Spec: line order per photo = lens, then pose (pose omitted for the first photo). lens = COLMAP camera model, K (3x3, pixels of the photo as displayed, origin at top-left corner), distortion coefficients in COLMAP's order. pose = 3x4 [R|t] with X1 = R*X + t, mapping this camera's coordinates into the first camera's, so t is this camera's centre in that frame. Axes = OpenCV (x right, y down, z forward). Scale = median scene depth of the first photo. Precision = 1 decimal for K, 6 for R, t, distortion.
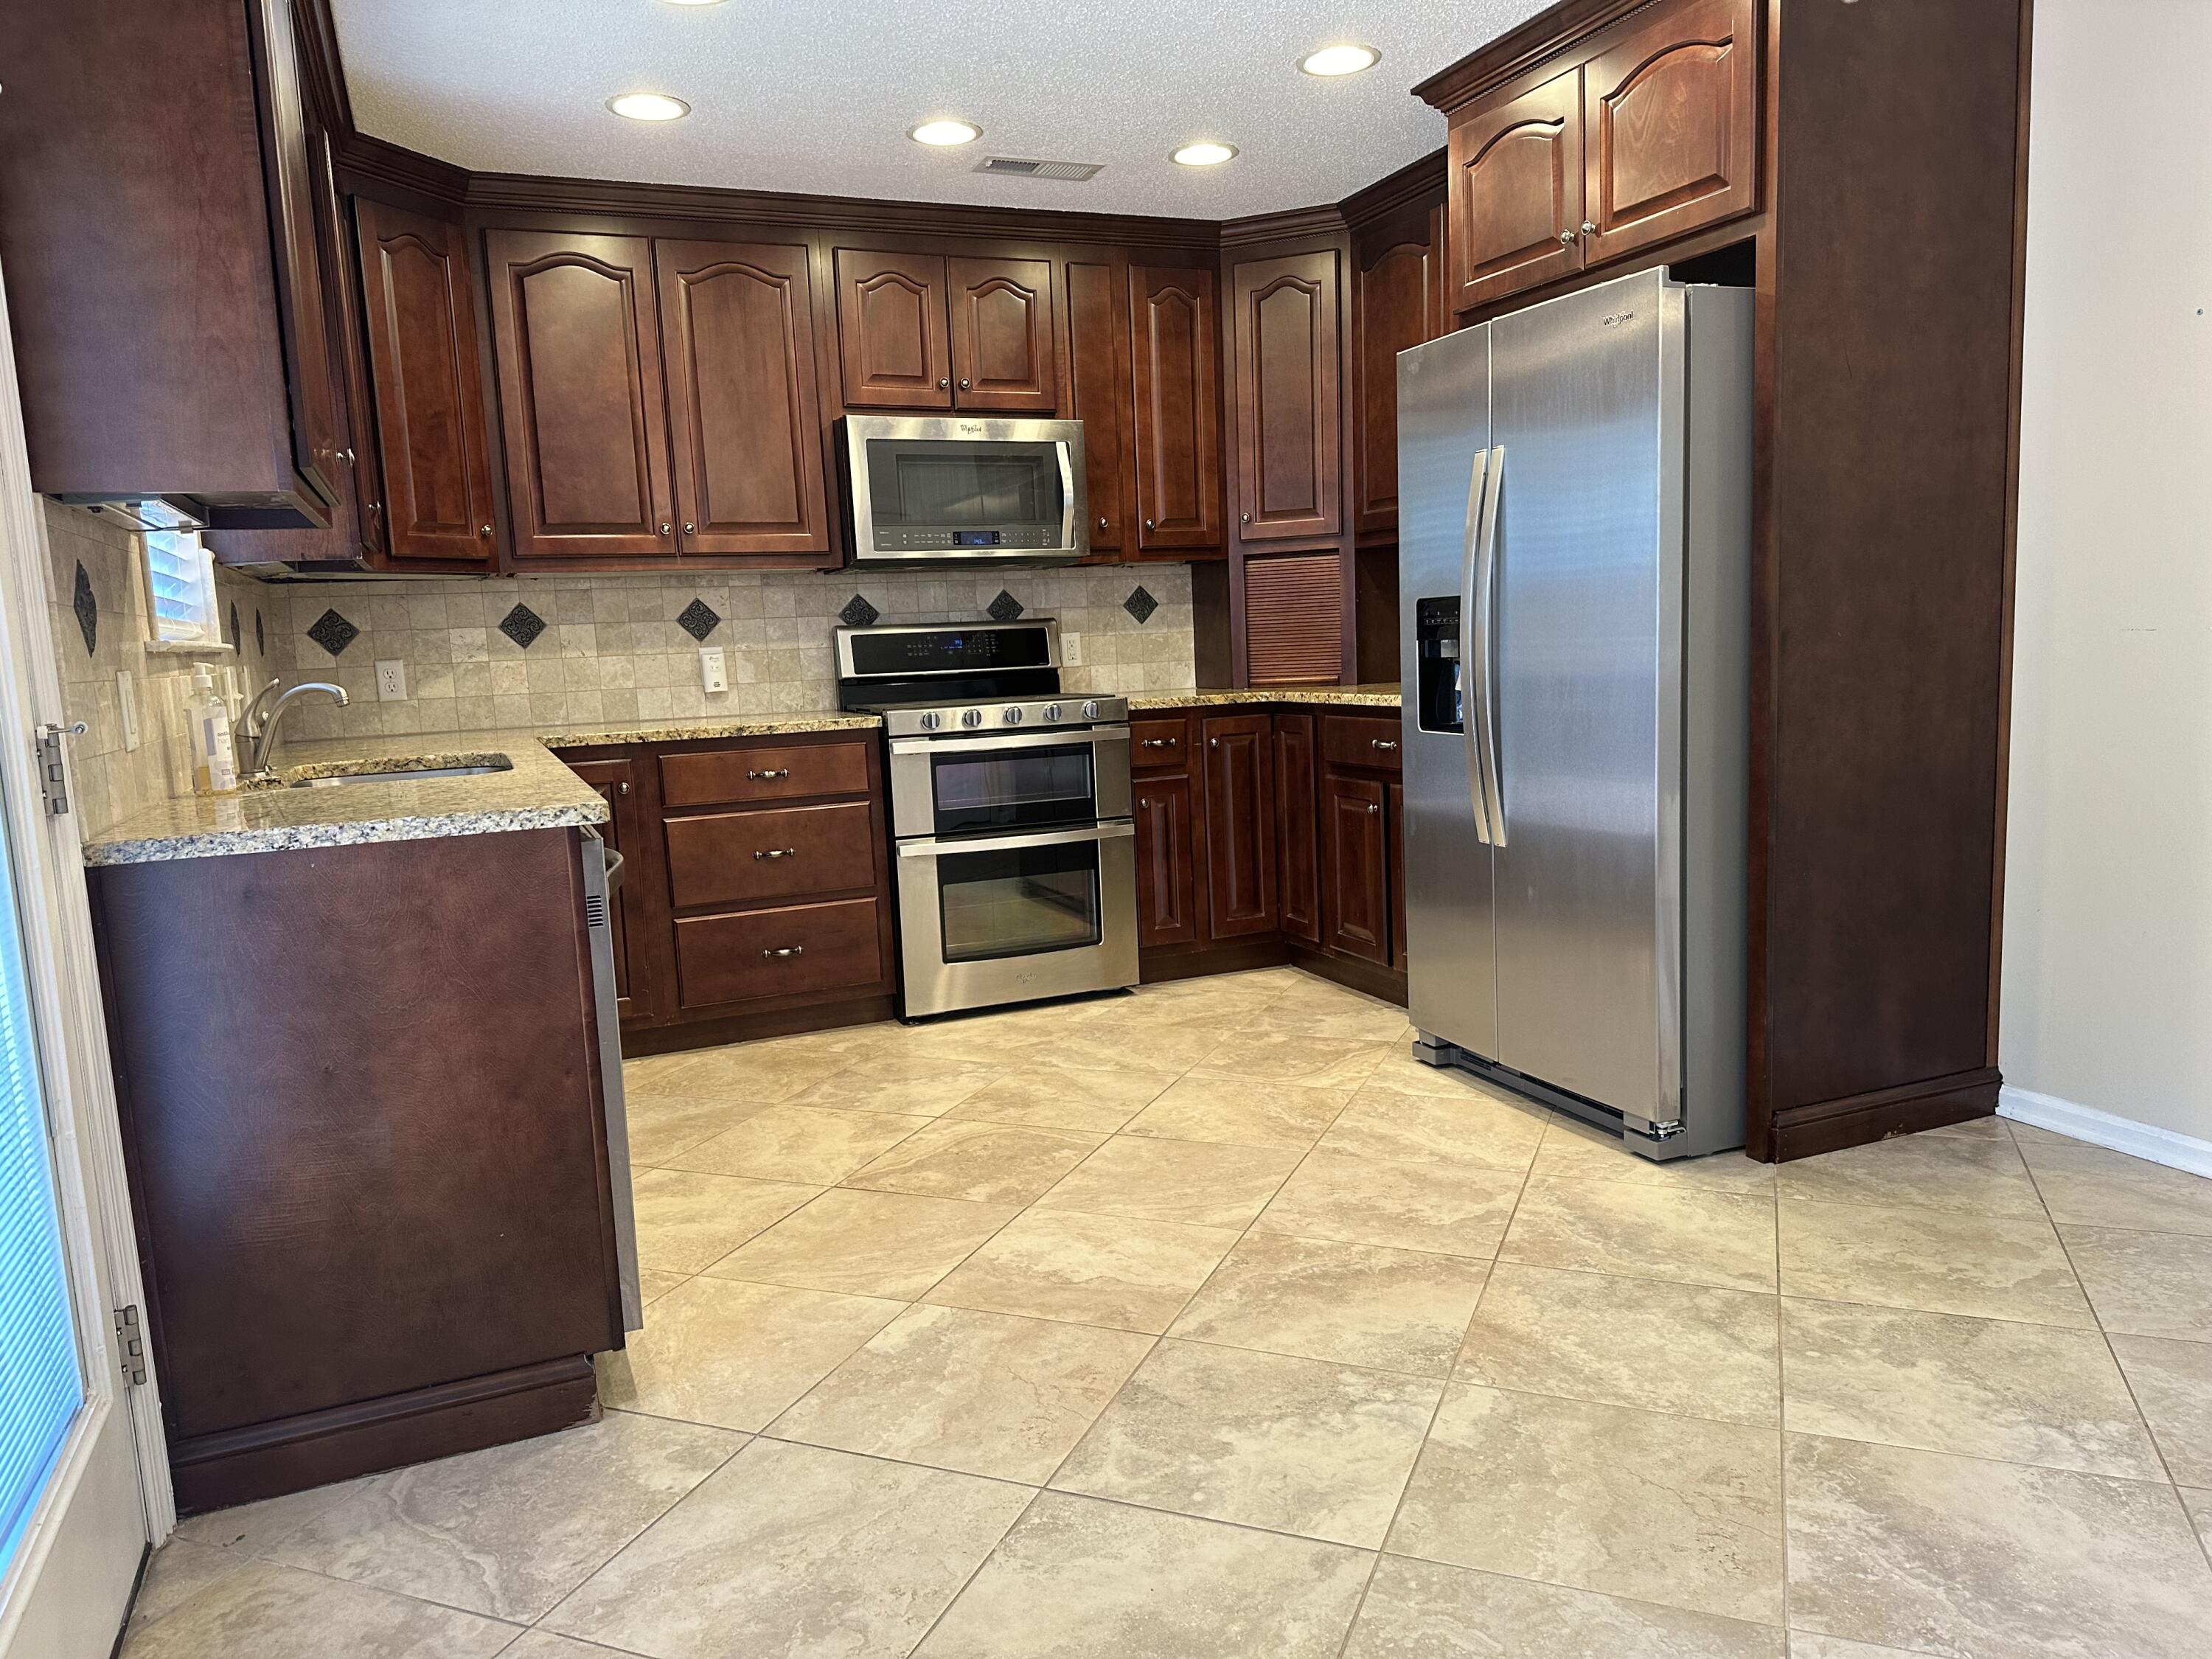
lens RADIAL K [[1544.4, 0, 1106.0], [0, 1544.4, 829.5], [0, 0, 1]] dist [0.178986, -0.335139]
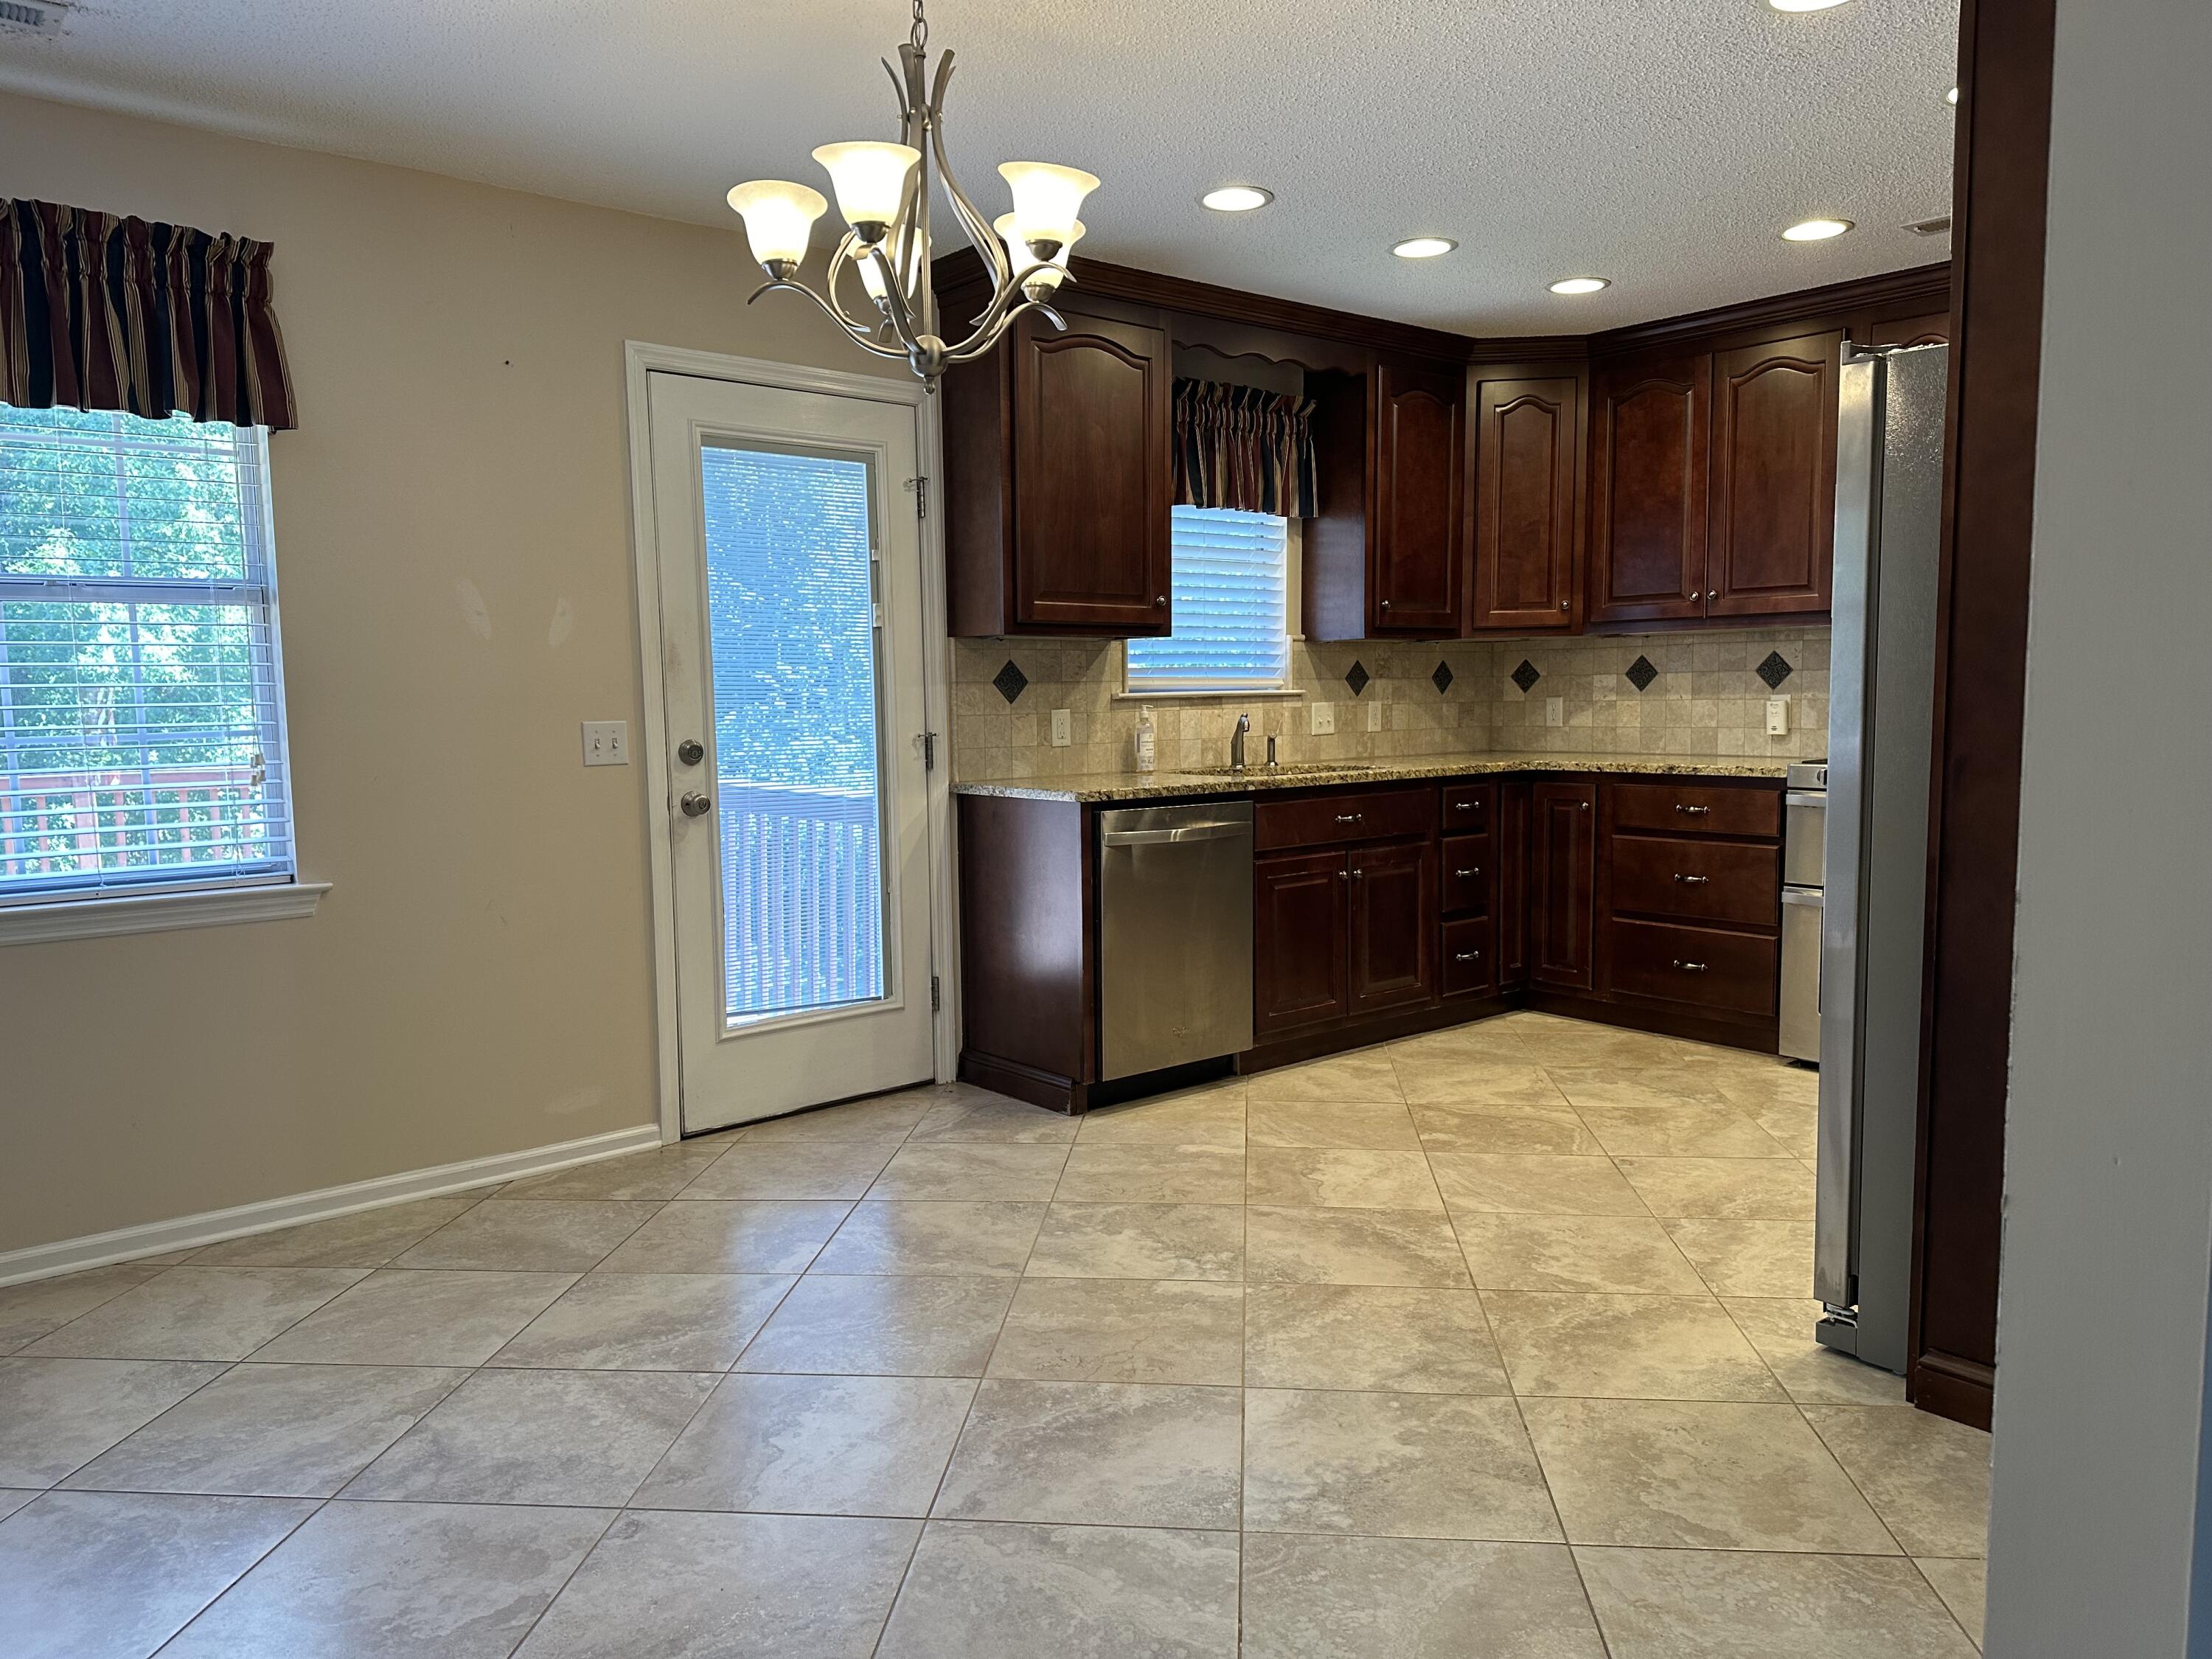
lens RADIAL K [[1544.4, 0, 1106.0], [0, 1544.4, 829.5], [0, 0, 1]] dist [0.178986, -0.335139]
pose [[0.283345, 0.128319, -0.950395, 0.826137], [-0.121833, 0.987795, 0.097045, -0.087275], [0.951248, 0.088292, 0.295521, 0.268539]]
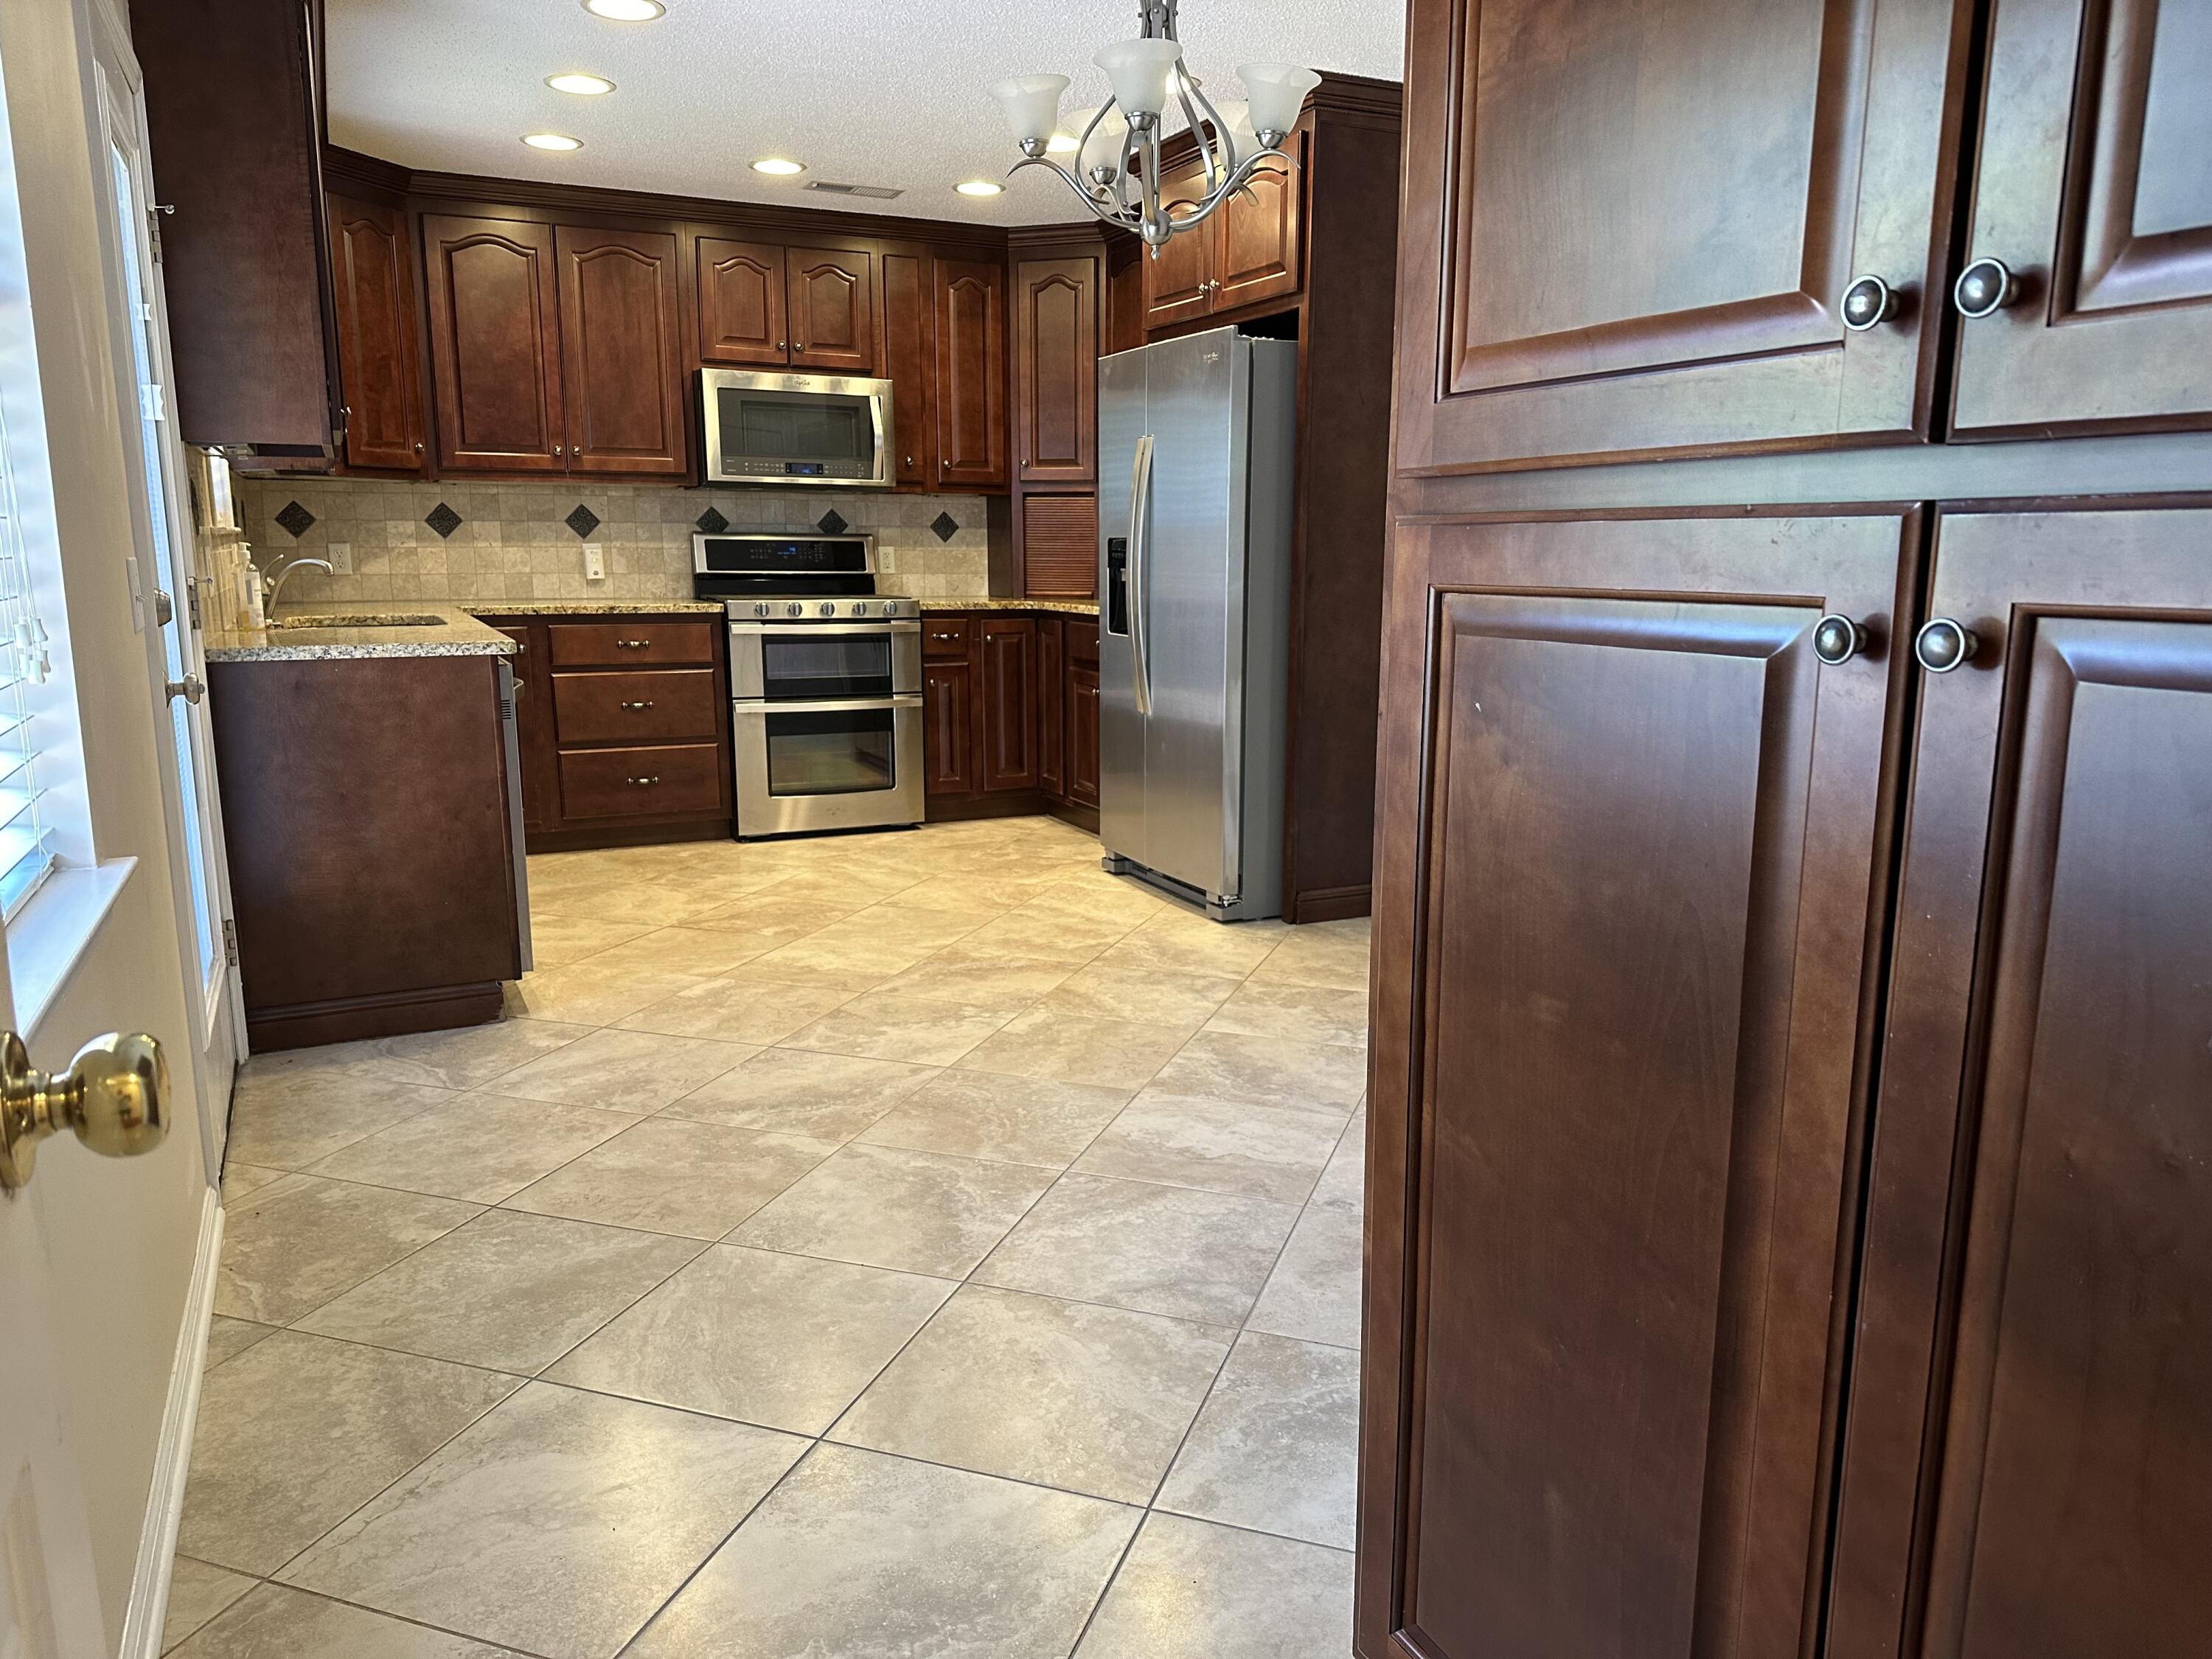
lens RADIAL K [[1560.3, 0, 1111.6], [0, 1560.3, 835.0], [0, 0, 1]] dist [0.185885, -0.386488]
pose [[0.997301, 0.036291, 0.063821, 0.114350], [-0.039868, 0.997651, 0.055697, 0.037456], [-0.061650, -0.058091, 0.996406, -0.395680]]
